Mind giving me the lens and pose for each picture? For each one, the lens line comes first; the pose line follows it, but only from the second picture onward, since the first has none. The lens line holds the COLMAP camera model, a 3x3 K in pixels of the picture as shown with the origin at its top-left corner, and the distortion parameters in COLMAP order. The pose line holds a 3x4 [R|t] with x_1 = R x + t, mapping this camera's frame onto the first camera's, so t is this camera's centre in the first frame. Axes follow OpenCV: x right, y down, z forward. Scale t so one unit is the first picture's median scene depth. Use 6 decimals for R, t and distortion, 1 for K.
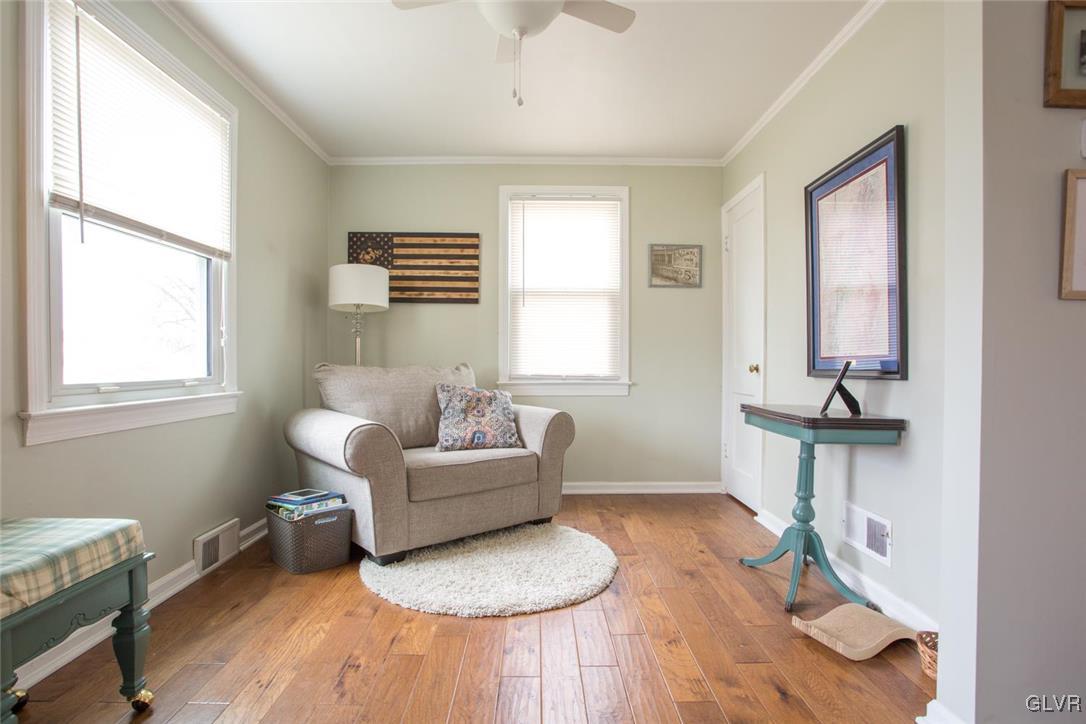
lens RADIAL K [[555.8, 0, 549.6], [0, 555.8, 364.4], [0, 0, 1]] dist [-0.005554, -0.000782]
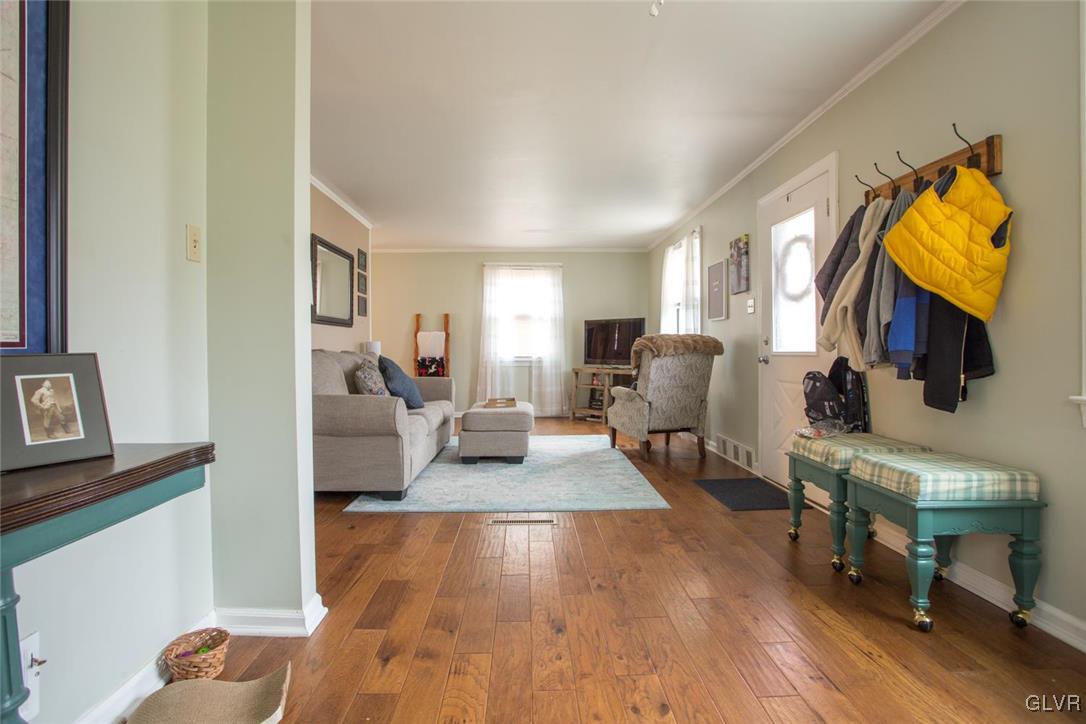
lens RADIAL K [[555.8, 0, 542.8], [0, 555.8, 355.9], [0, 0, 1]] dist [-0.005554, -0.000782]
pose [[-0.999781, -0.000295, 0.020919, 0.059784], [-0.000098, 0.999956, 0.009424, -0.005009], [-0.020921, 0.009420, -0.999737, 1.284126]]
